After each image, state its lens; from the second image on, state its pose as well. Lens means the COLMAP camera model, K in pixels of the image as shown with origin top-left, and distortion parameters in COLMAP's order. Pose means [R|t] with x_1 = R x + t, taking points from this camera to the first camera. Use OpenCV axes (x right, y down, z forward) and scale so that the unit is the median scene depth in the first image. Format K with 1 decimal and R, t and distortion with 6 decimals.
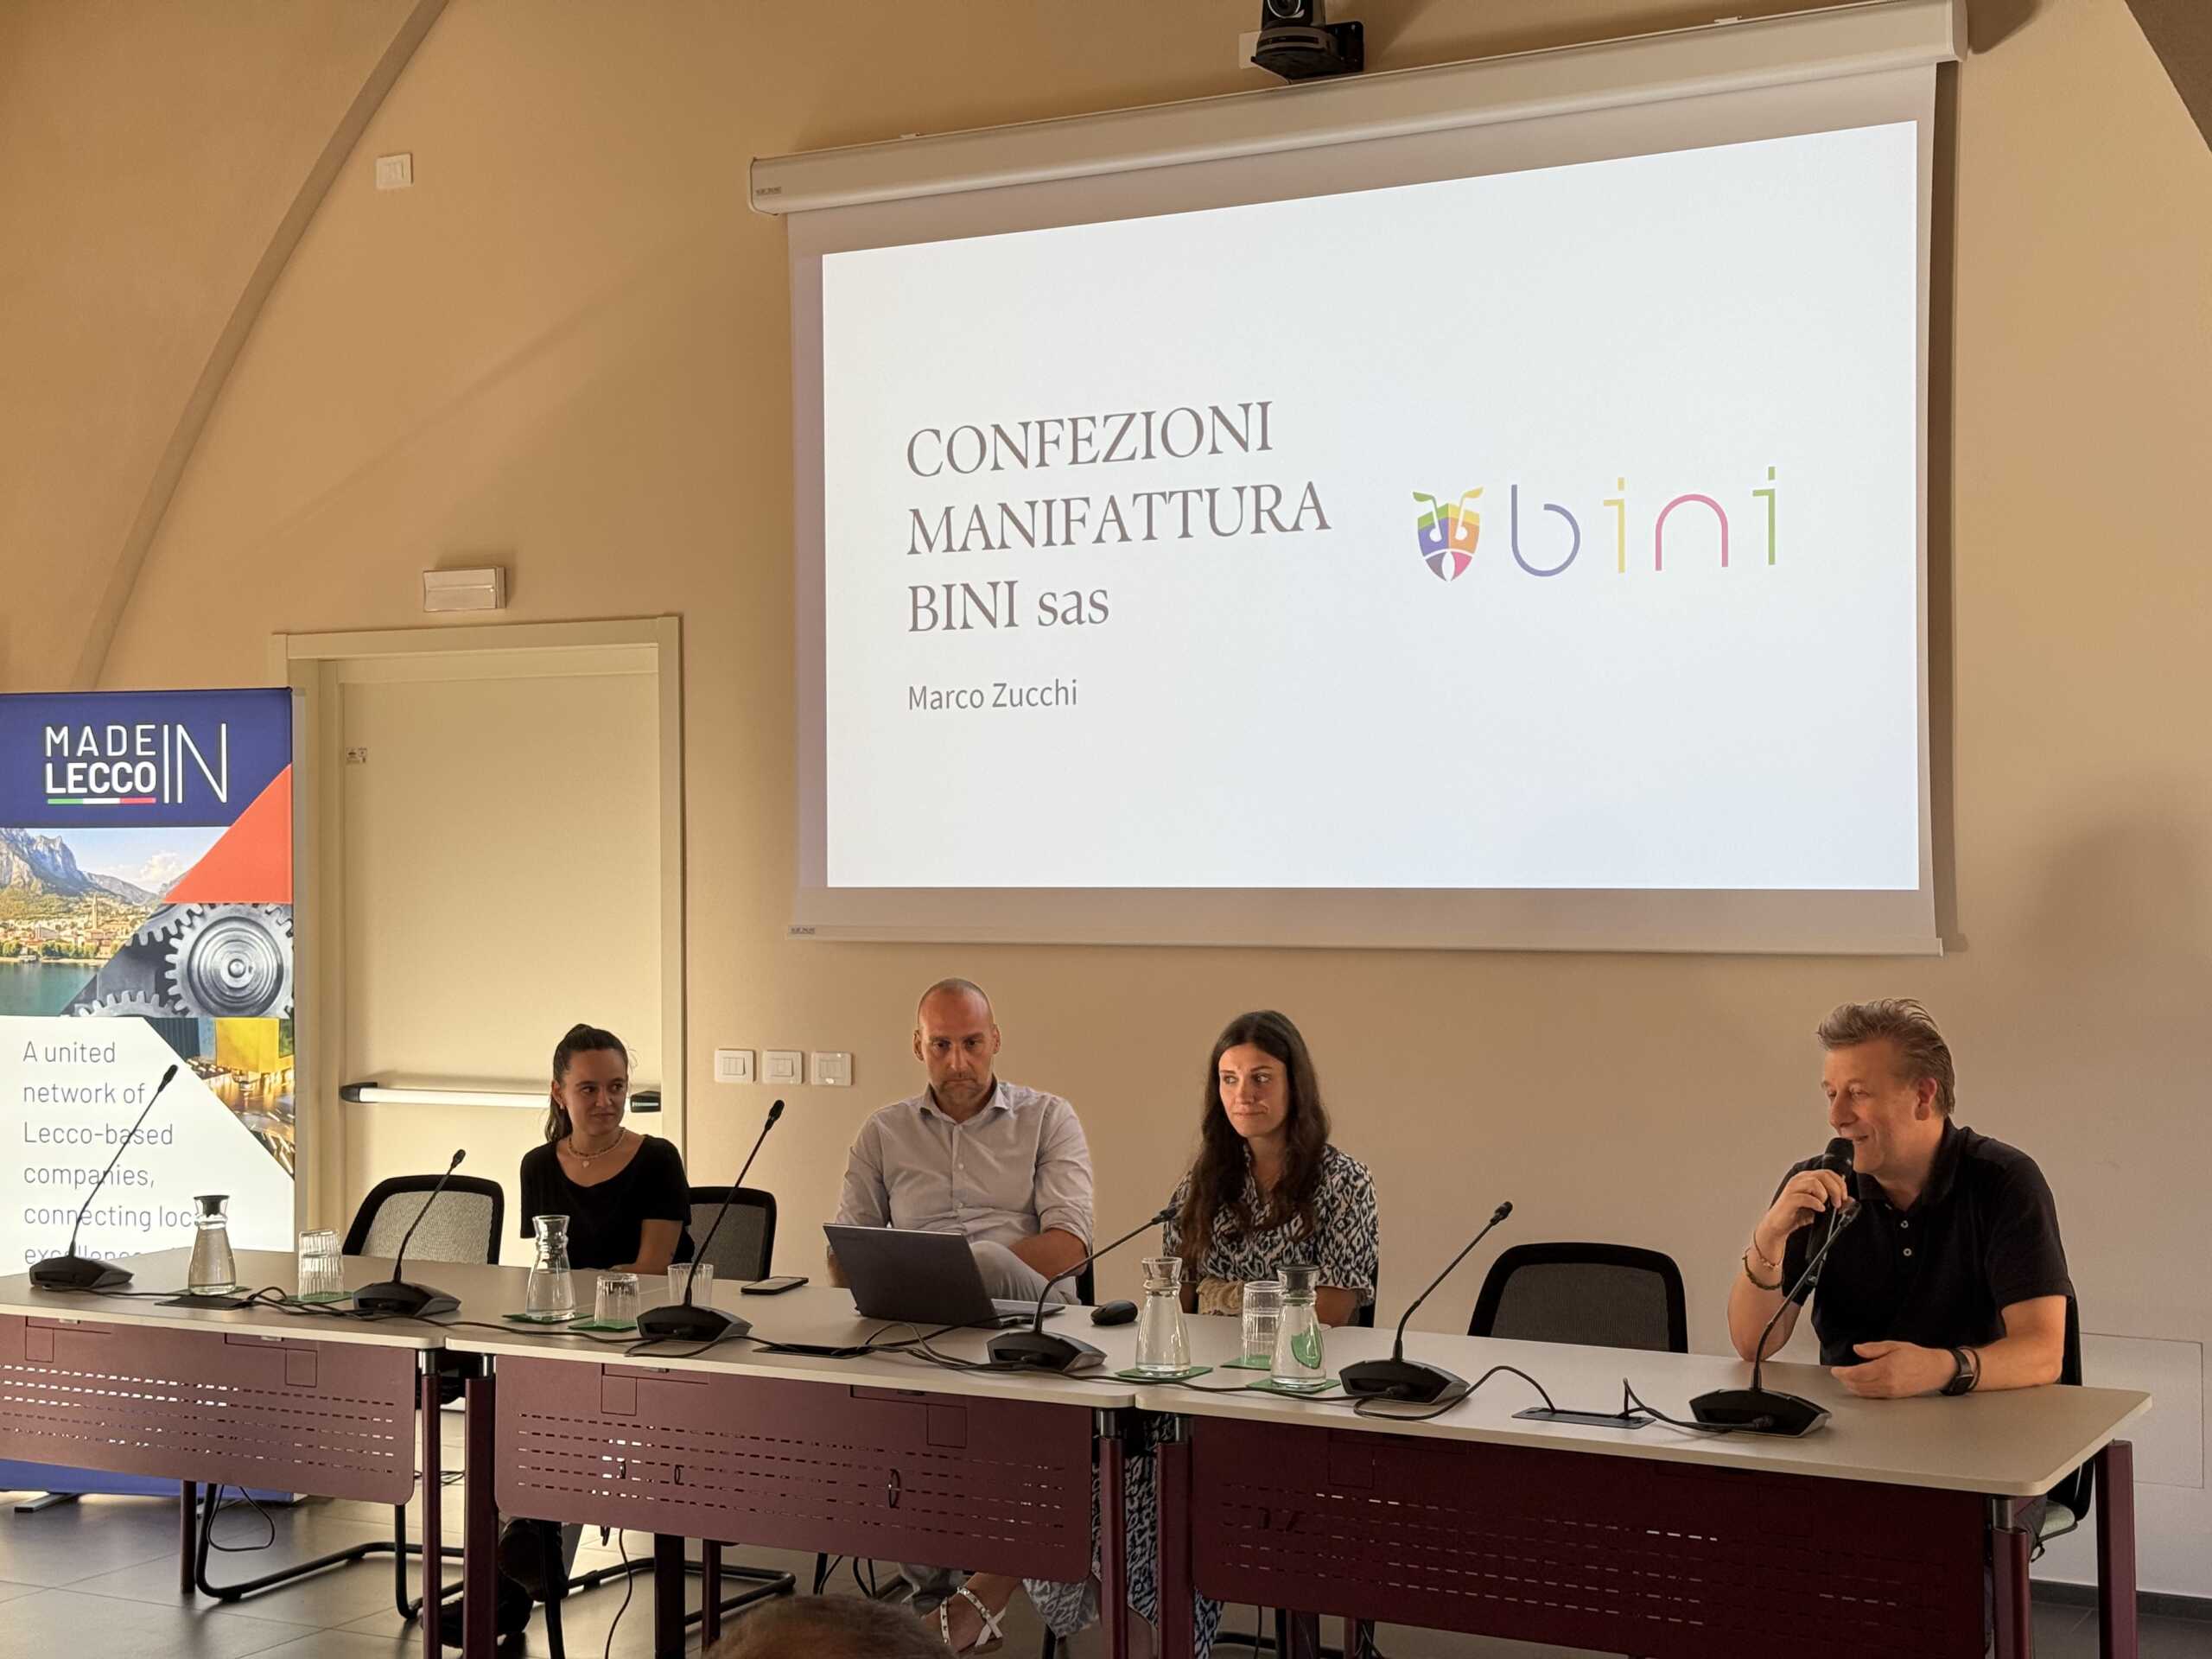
lens RADIAL K [[3083.6, 0, 1106.0], [0, 3083.6, 829.5], [0, 0, 1]] dist [0.153257, -0.169295]
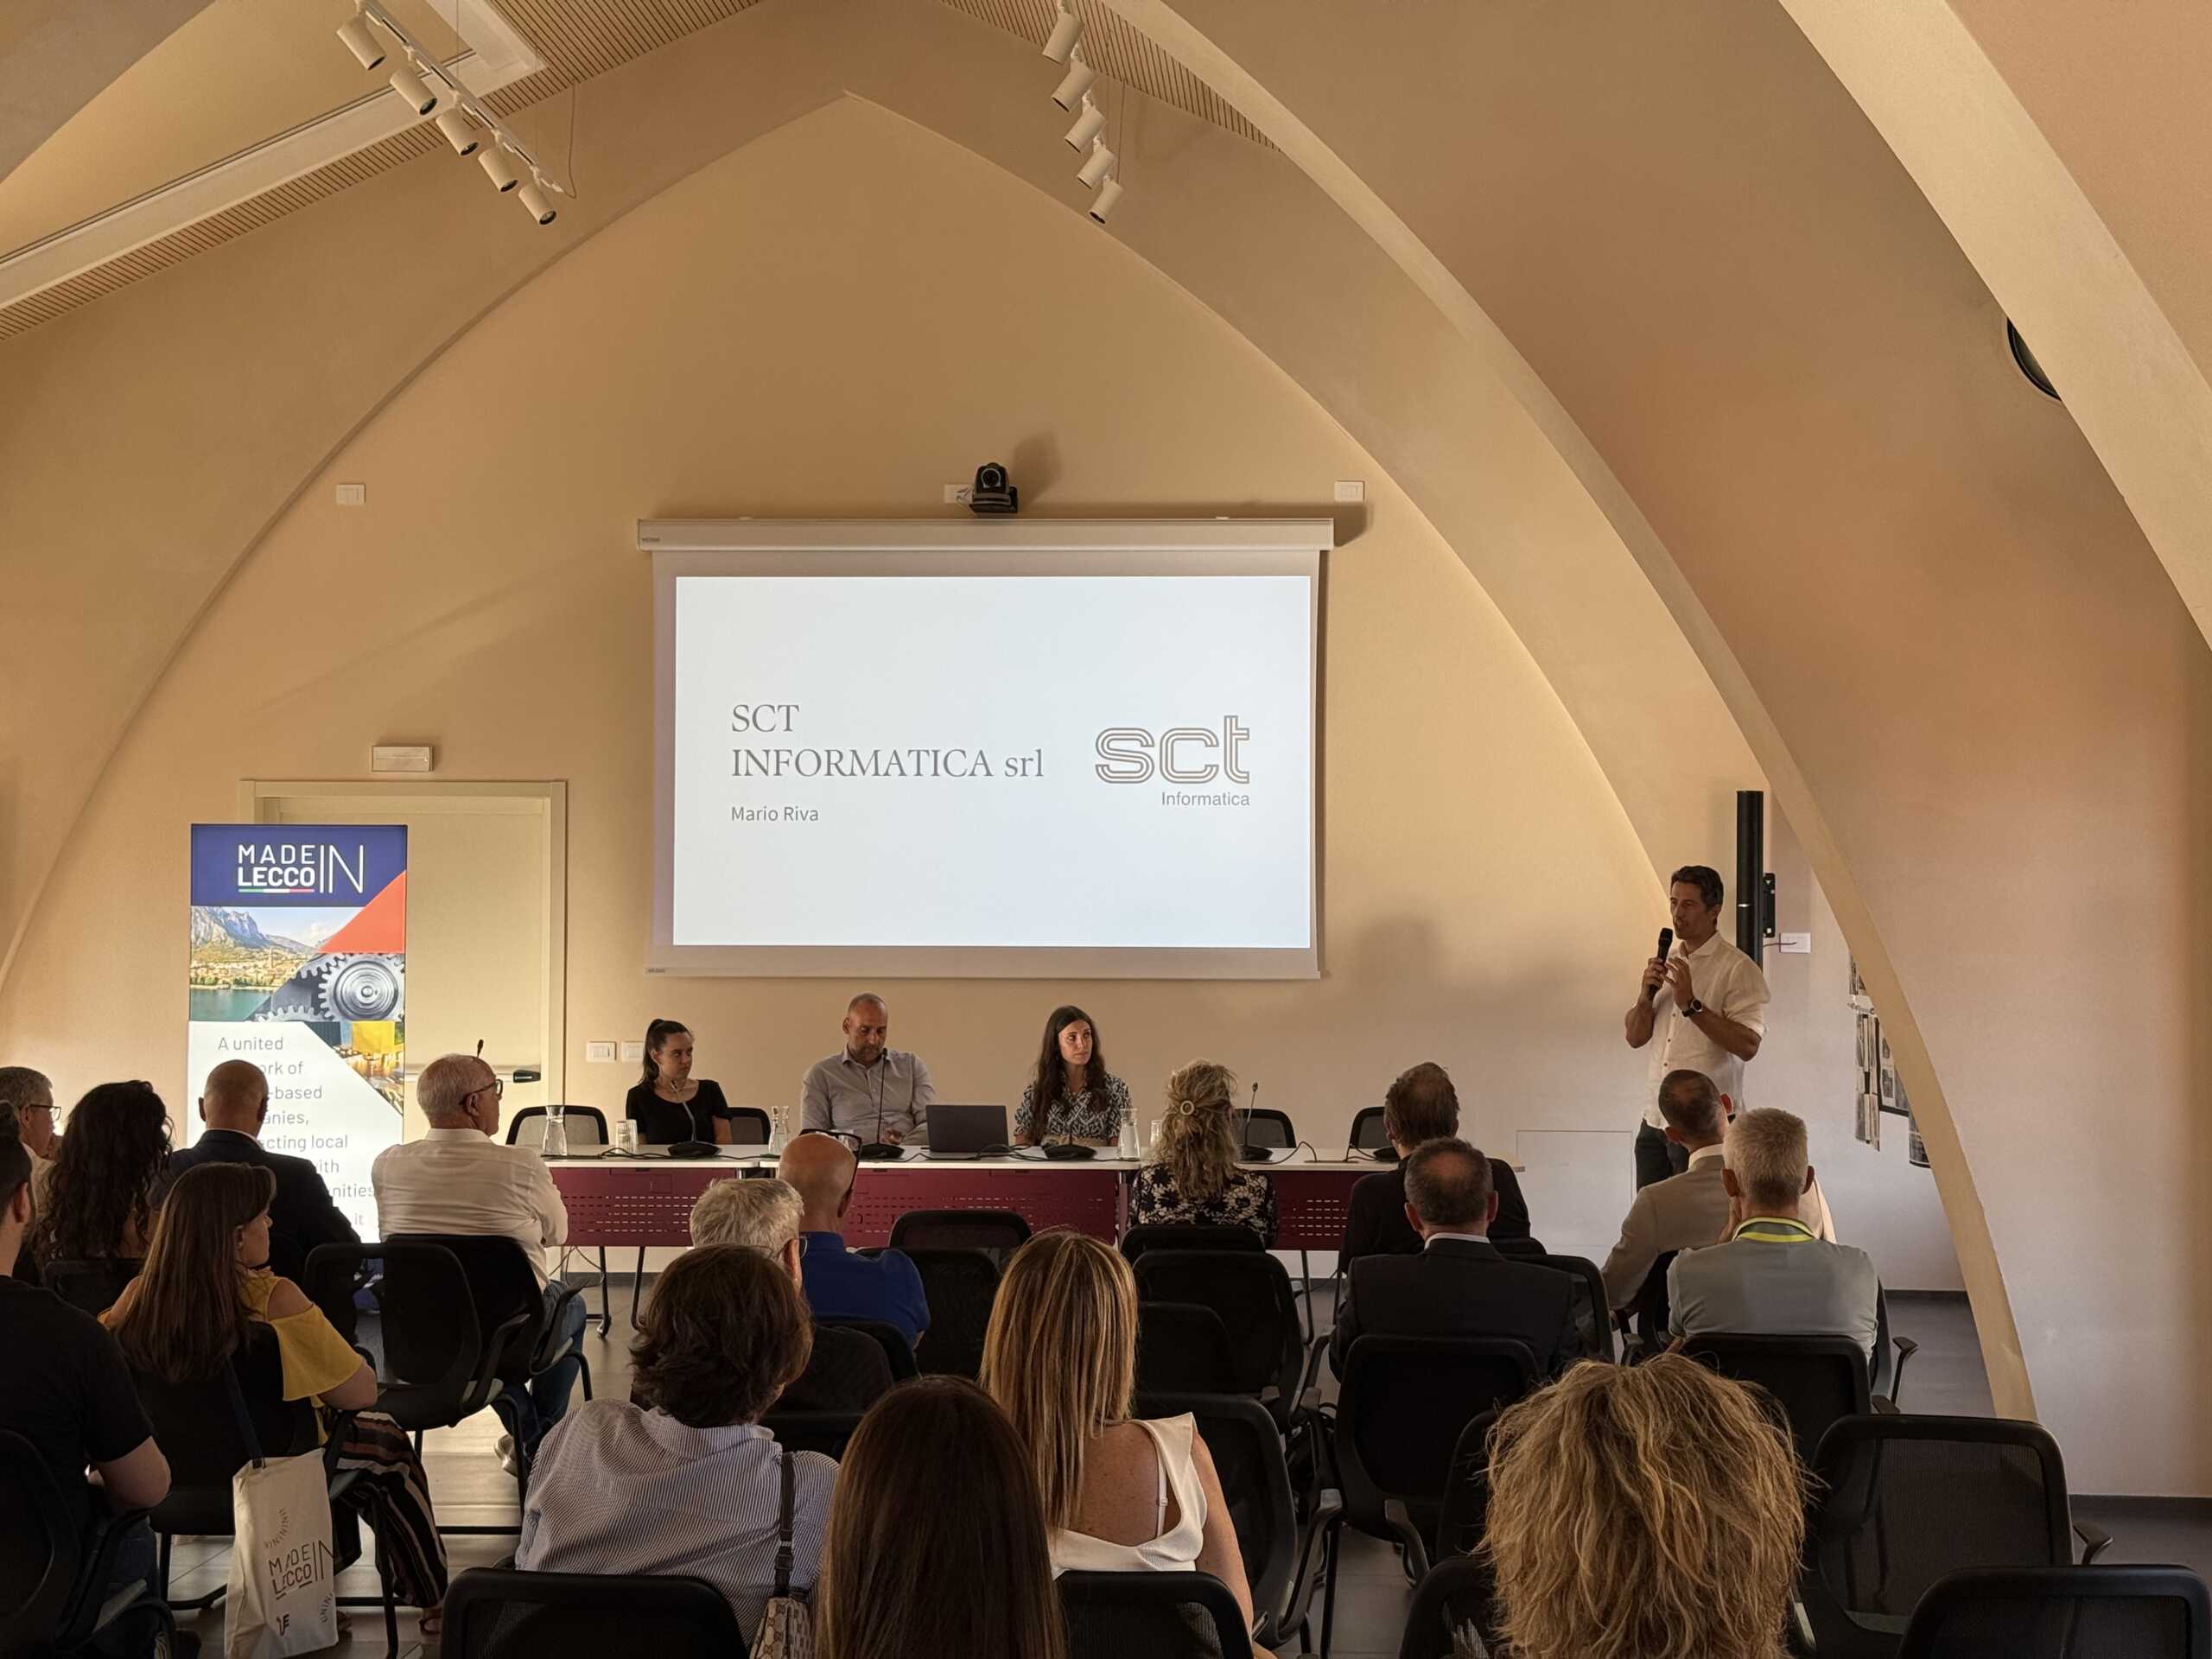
lens RADIAL K [[3083.6, 0, 1106.0], [0, 3083.6, 829.5], [0, 0, 1]] dist [0.153257, -0.169295]
pose [[0.902791, 0.021186, 0.429558, -0.636104], [-0.011492, 0.999618, -0.025150, -0.005148], [-0.429927, 0.017769, 0.902689, -0.675944]]
